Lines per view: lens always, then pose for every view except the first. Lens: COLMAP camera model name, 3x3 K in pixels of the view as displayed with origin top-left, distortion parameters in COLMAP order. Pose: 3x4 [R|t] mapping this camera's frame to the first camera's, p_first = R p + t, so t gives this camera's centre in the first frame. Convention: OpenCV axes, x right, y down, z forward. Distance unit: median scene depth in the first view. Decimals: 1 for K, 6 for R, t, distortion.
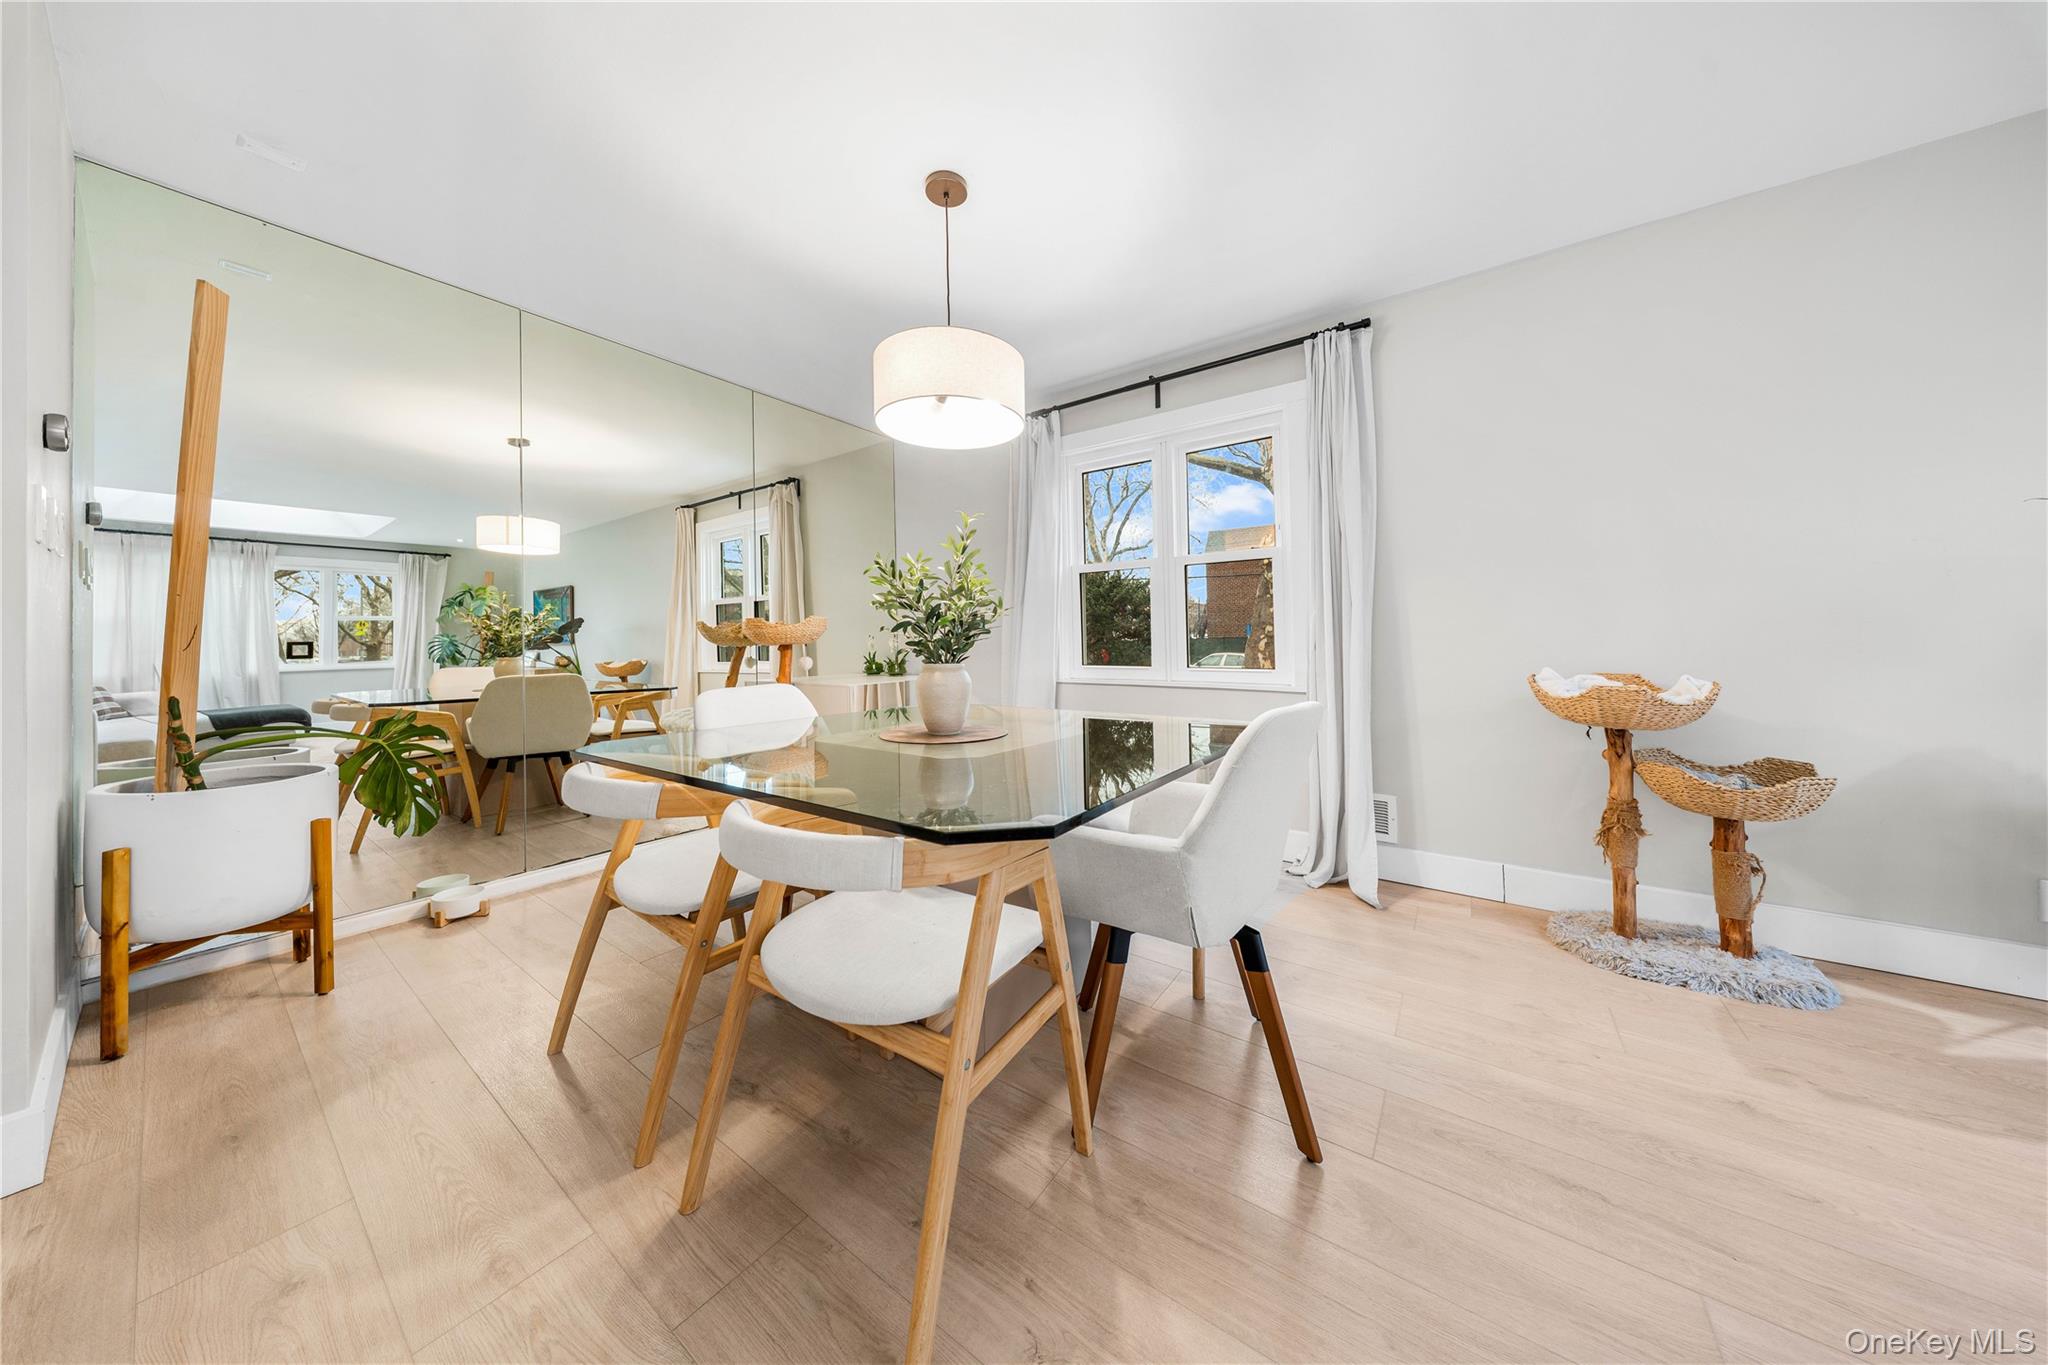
lens RADIAL K [[617.7, 0, 1027.3], [0, 617.7, 635.0], [0, 0, 1]] dist [-0.006491, 0.000036]
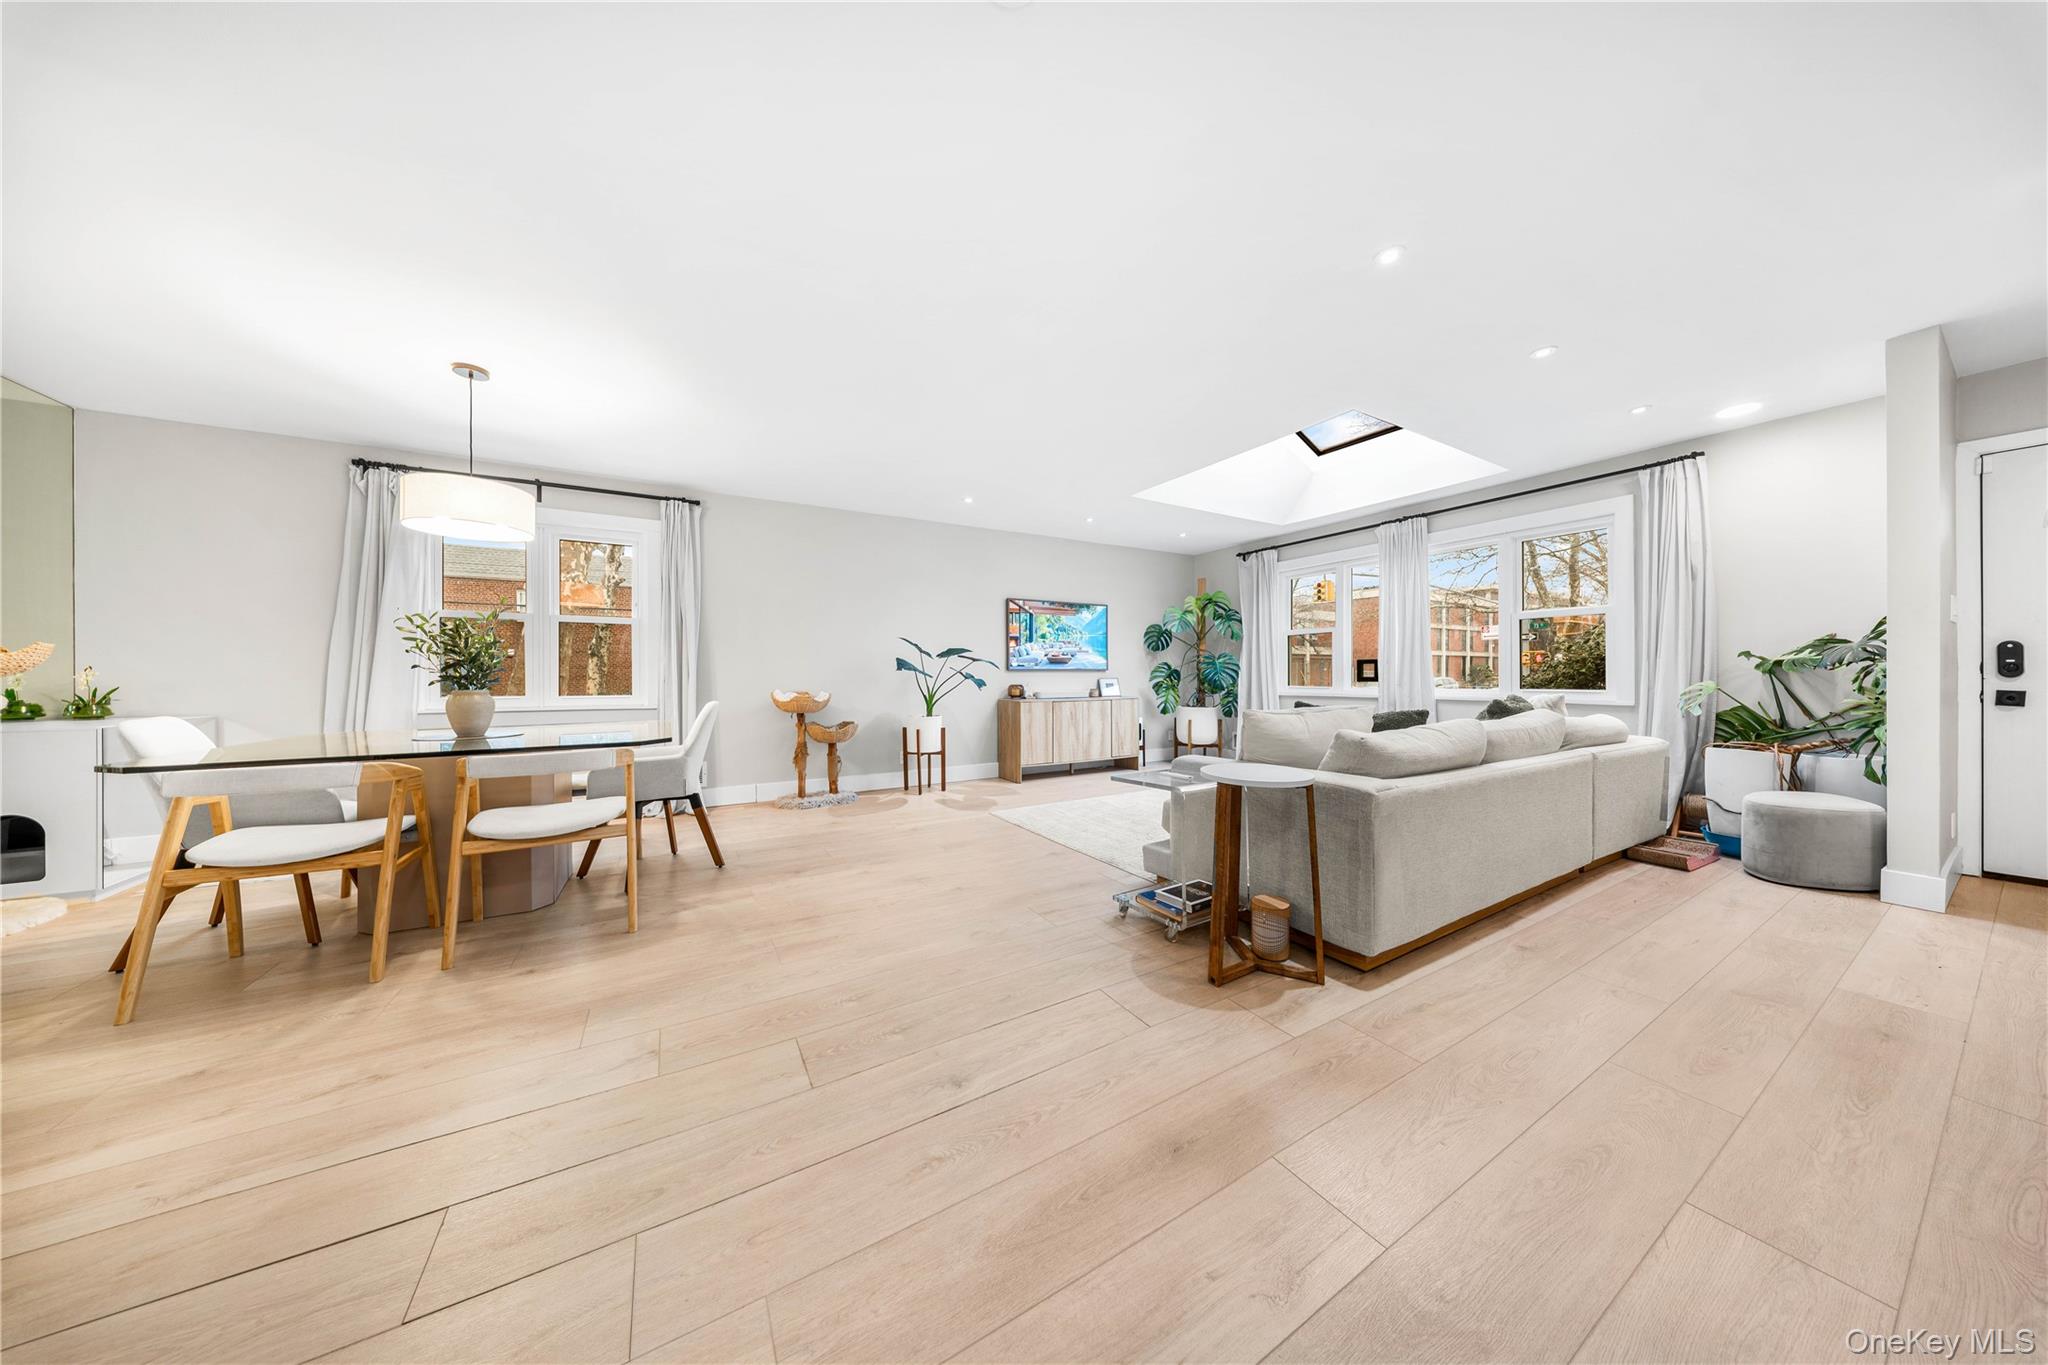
lens RADIAL K [[617.7, 0, 1019.4], [0, 617.7, 671.8], [0, 0, 1]] dist [-0.006491, 0.000036]
pose [[0.423926, 0.019844, 0.905479, -0.928011], [-0.012844, 0.999791, -0.015898, 0.009819], [-0.905606, -0.004890, 0.424092, -0.857007]]
